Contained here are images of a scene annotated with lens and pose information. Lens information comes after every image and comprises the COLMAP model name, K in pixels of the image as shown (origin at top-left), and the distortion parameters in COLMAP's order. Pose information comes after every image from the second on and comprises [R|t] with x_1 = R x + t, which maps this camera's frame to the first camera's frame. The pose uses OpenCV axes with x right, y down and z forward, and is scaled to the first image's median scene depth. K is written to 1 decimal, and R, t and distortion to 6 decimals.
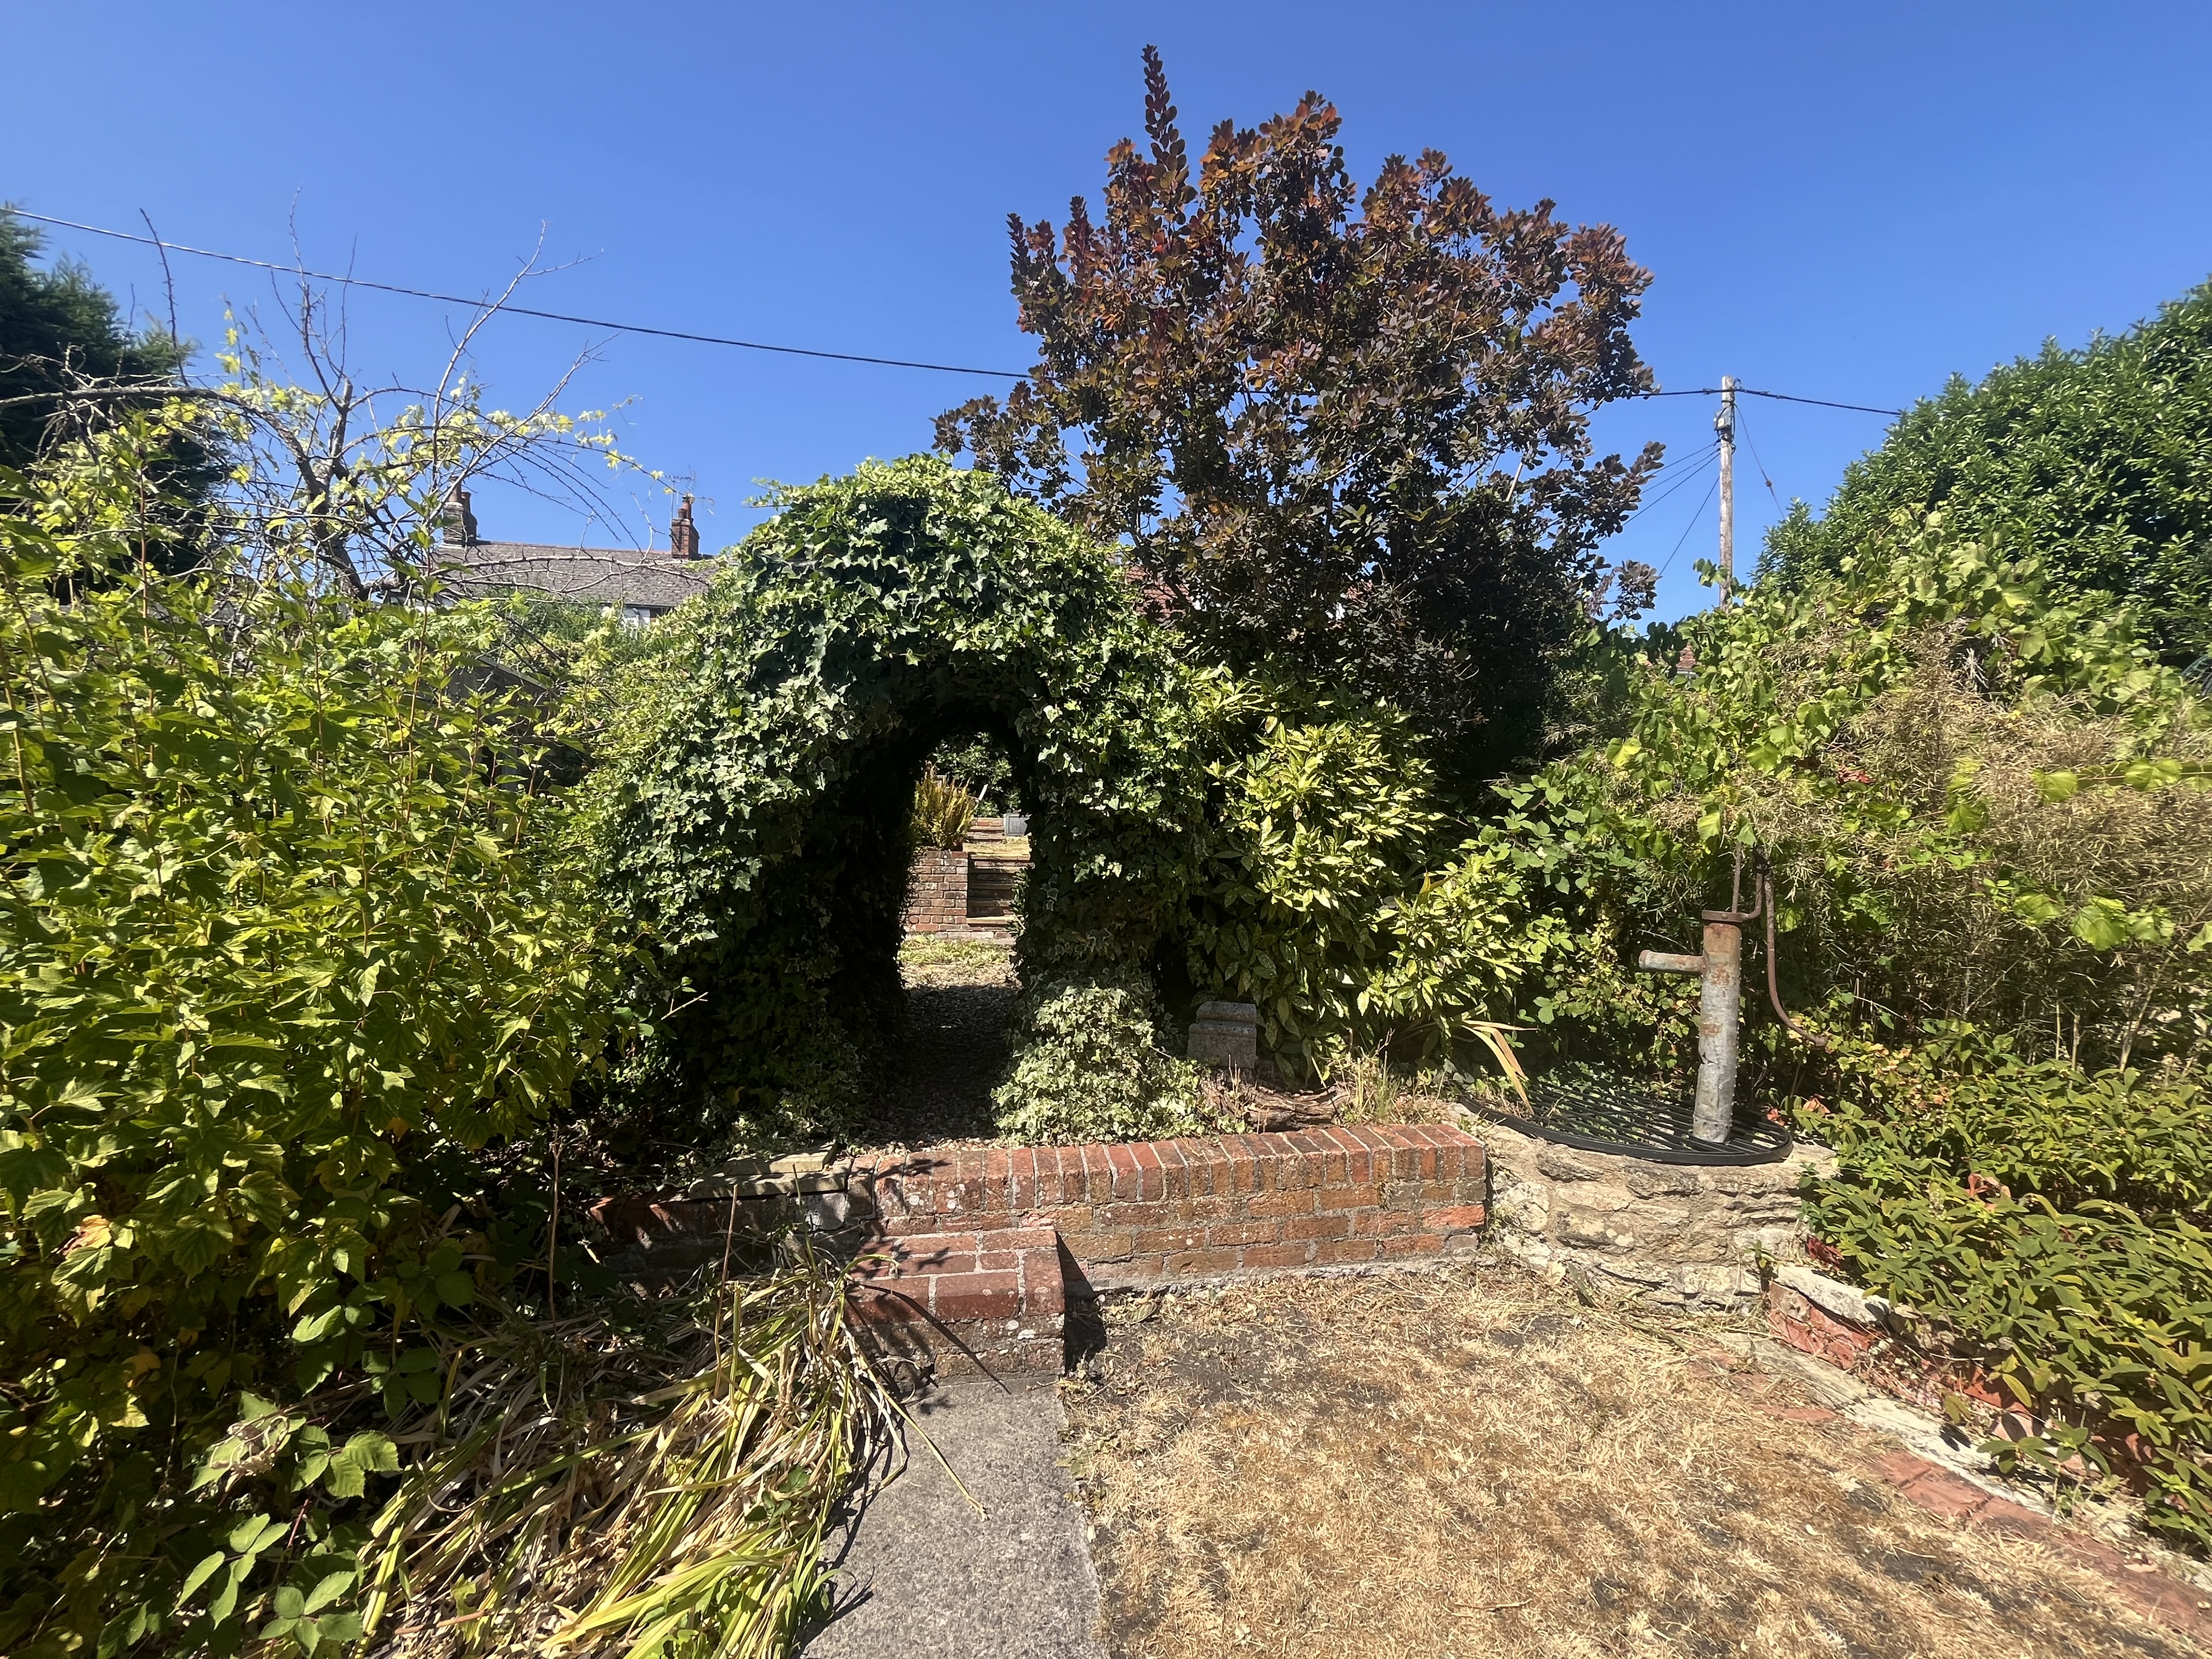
lens RADIAL K [[906.5, 0, 1110.7], [0, 906.5, 825.1], [0, 0, 1]] dist [0.000459, -0.000746]
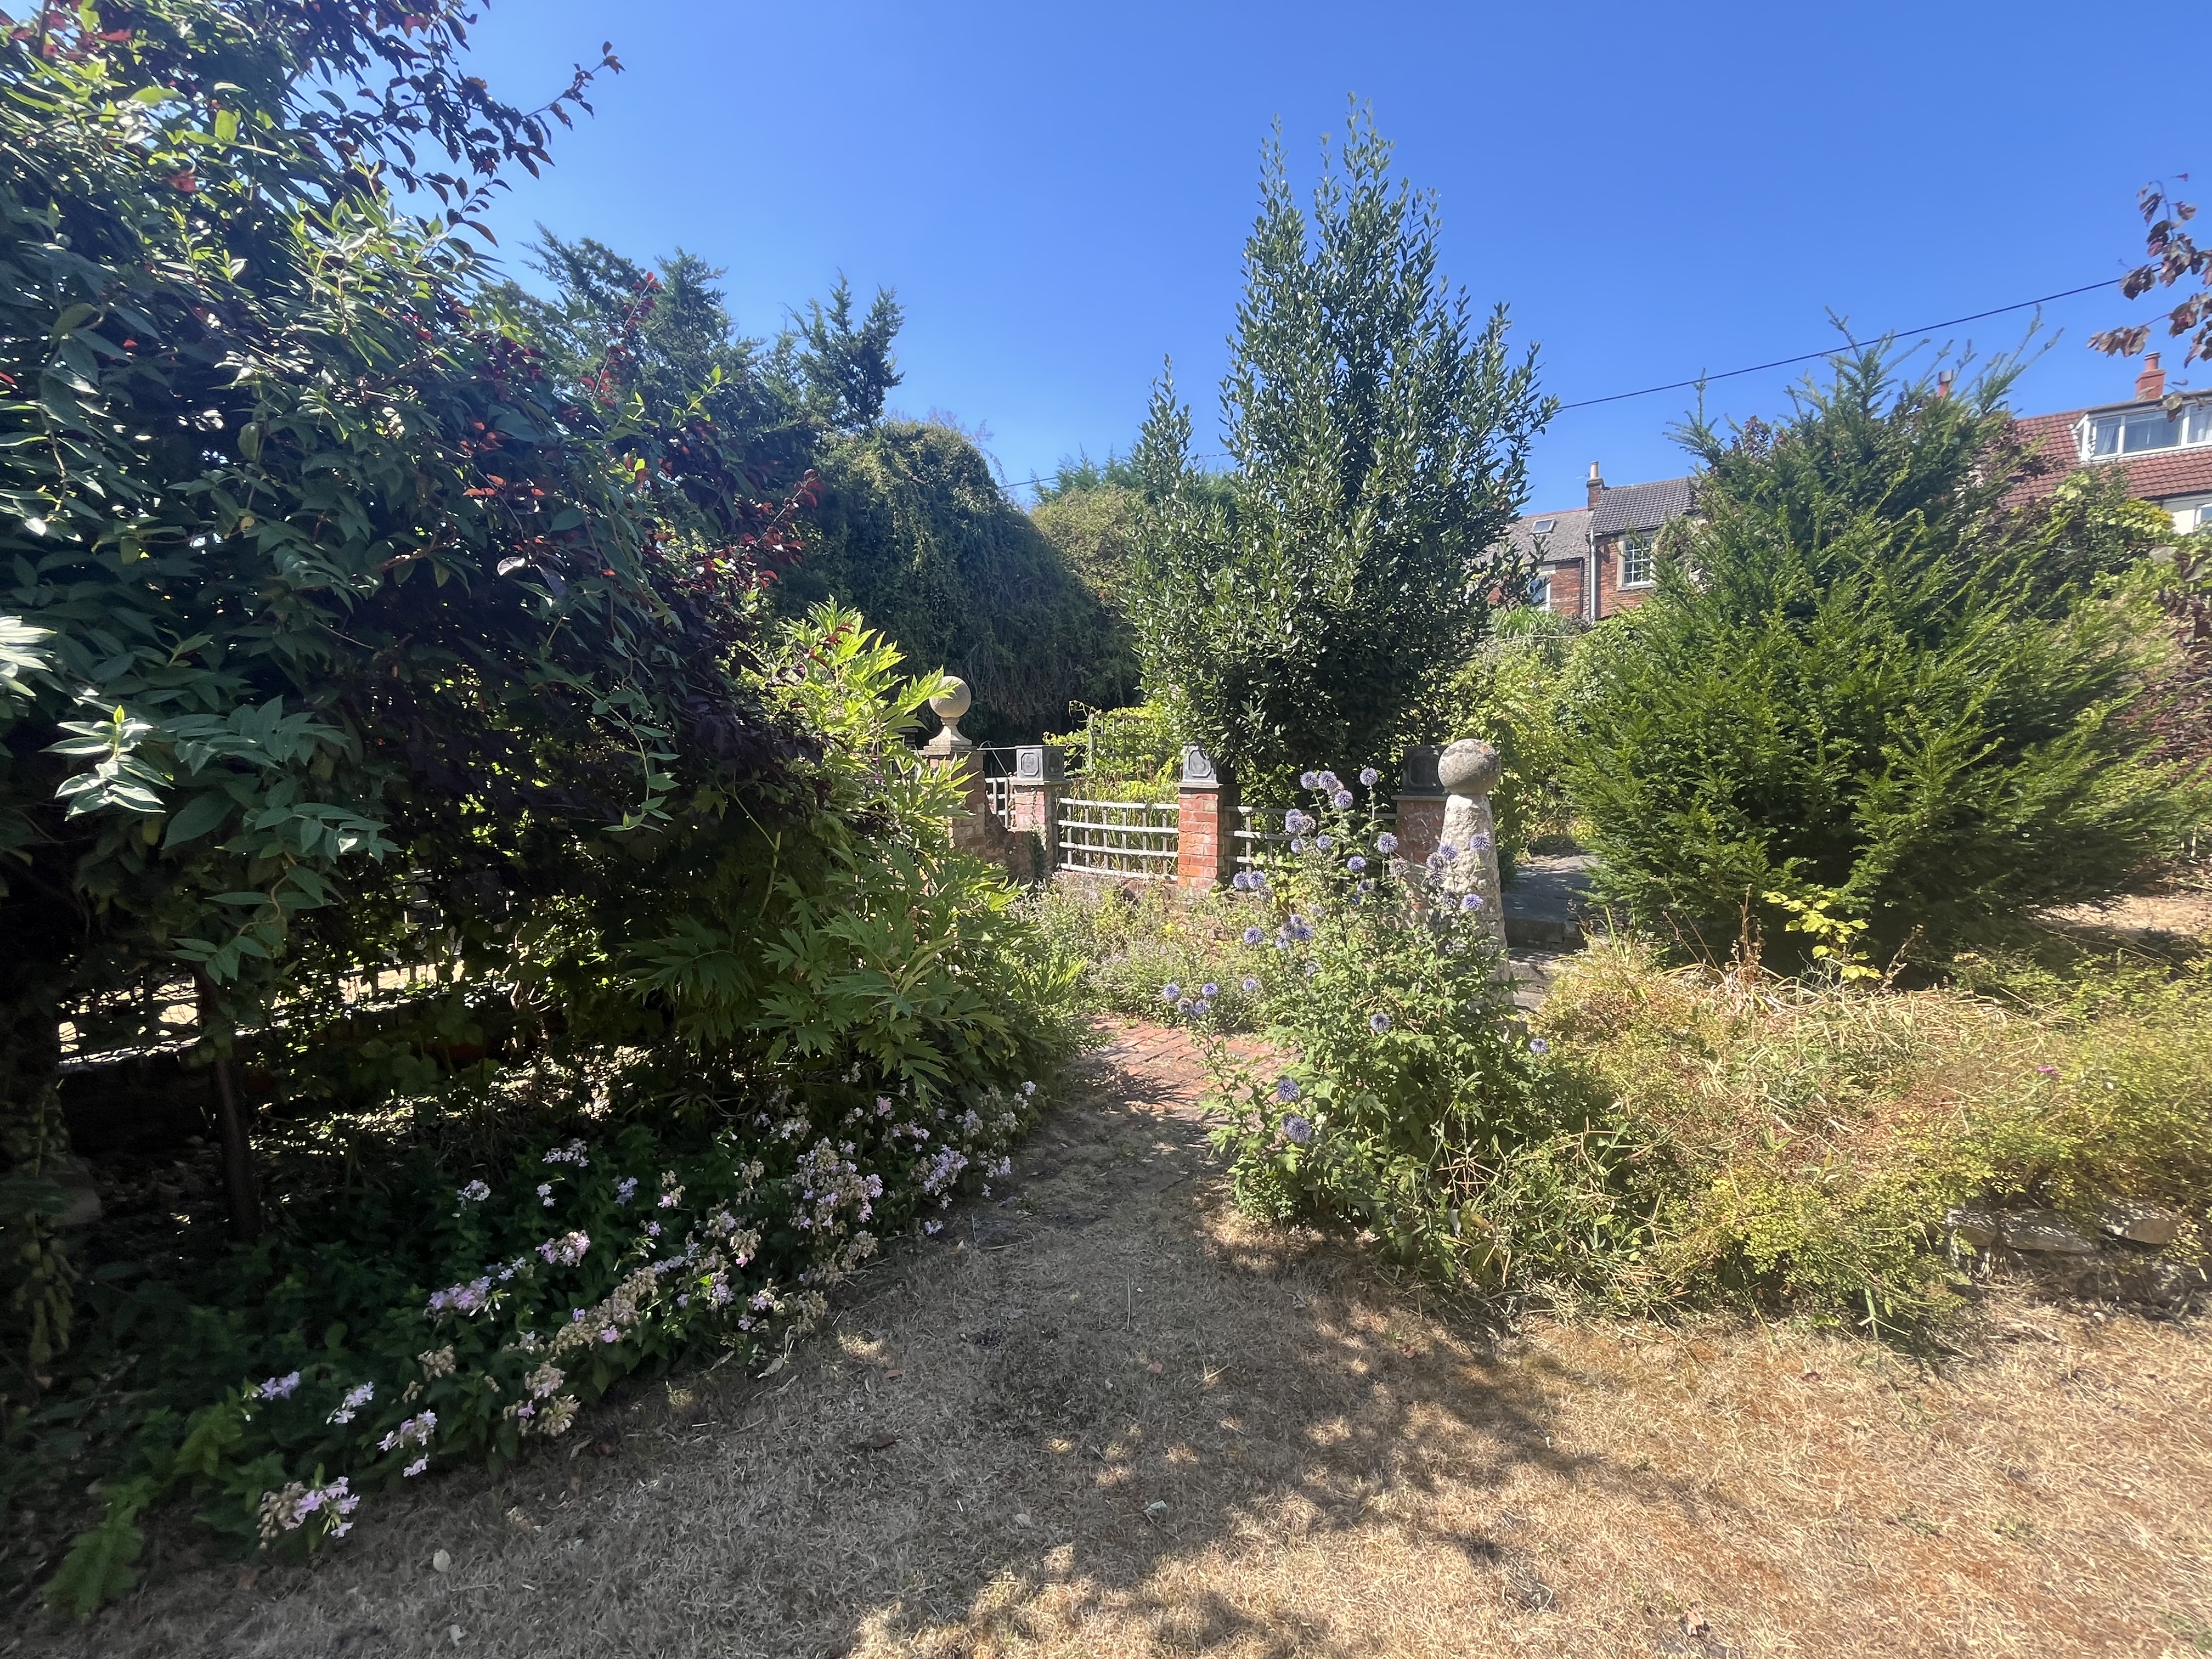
lens RADIAL K [[906.5, 0, 1101.9], [0, 906.5, 824.4], [0, 0, 1]] dist [0.000459, -0.000746]
pose [[0.681550, 0.039357, -0.730712, 0.915710], [0.030897, 0.996114, 0.082471, 0.095072], [0.731119, -0.078785, 0.677686, -2.833280]]
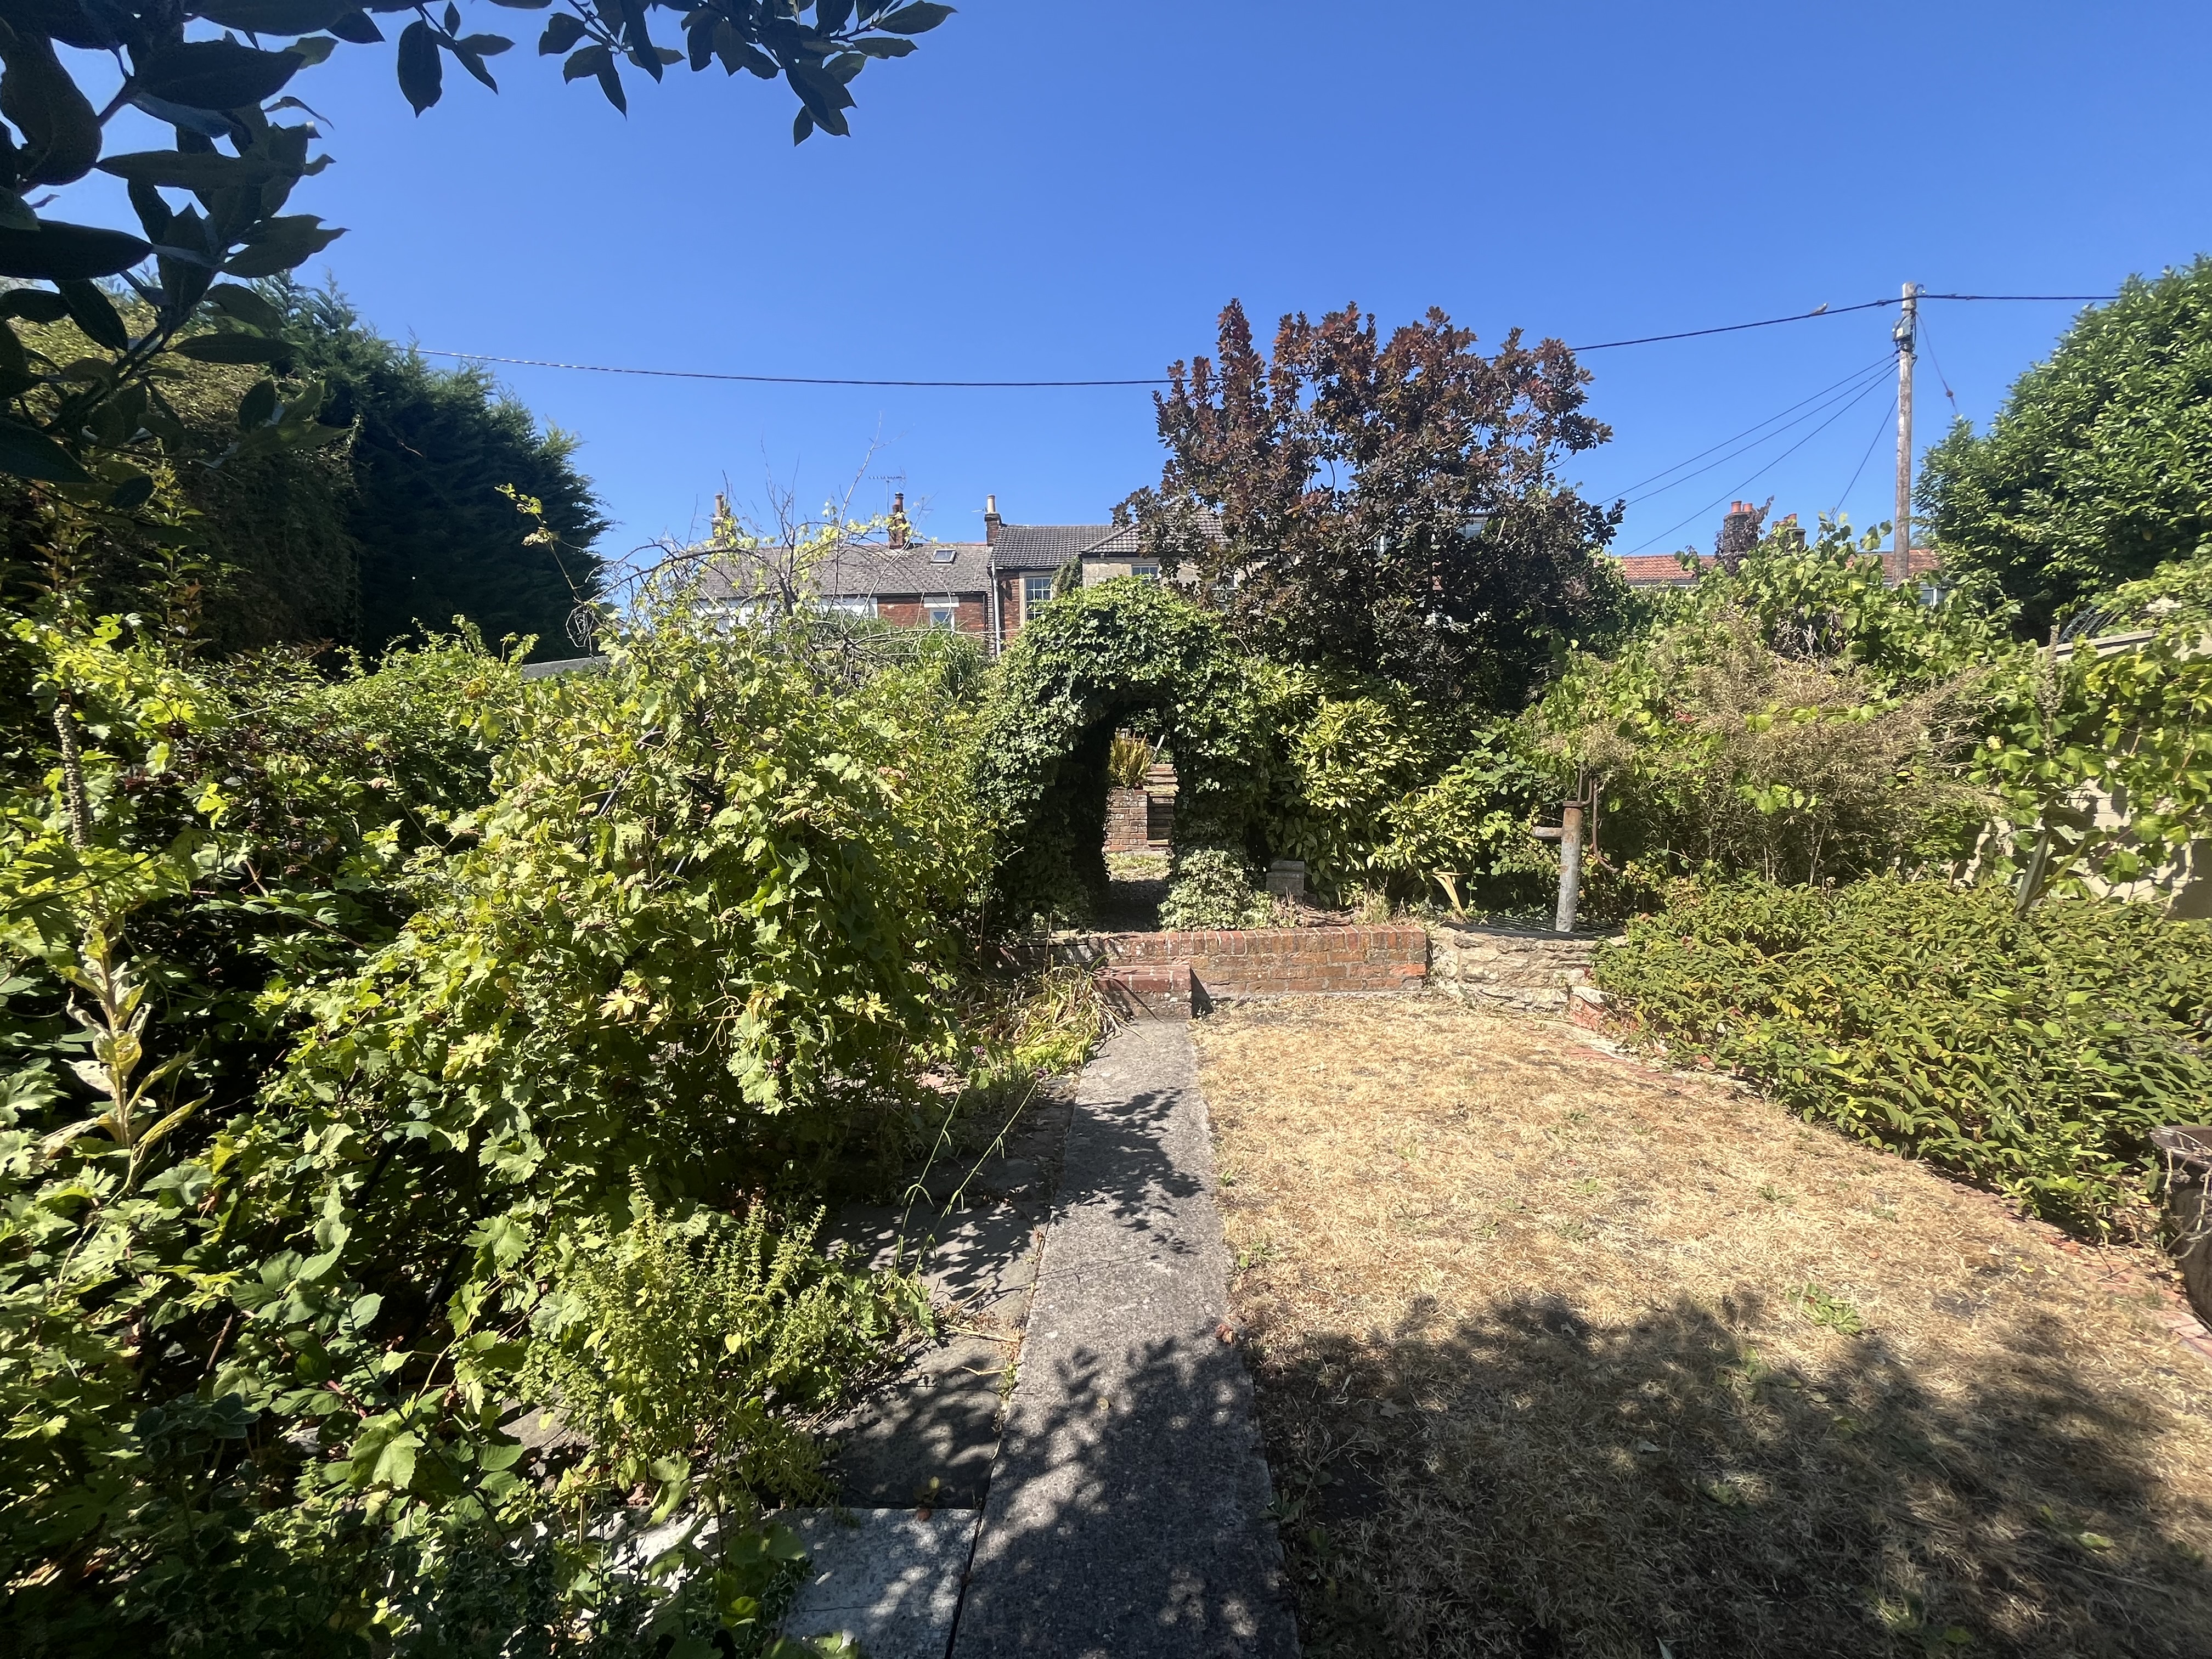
lens RADIAL K [[906.5, 0, 1114.6], [0, 906.5, 828.6], [0, 0, 1]] dist [0.000459, -0.000746]
pose [[0.980426, -0.019336, -0.195935, 0.148705], [0.031606, 0.997716, 0.059693, 0.015048], [0.194333, -0.064717, 0.978798, -0.835447]]
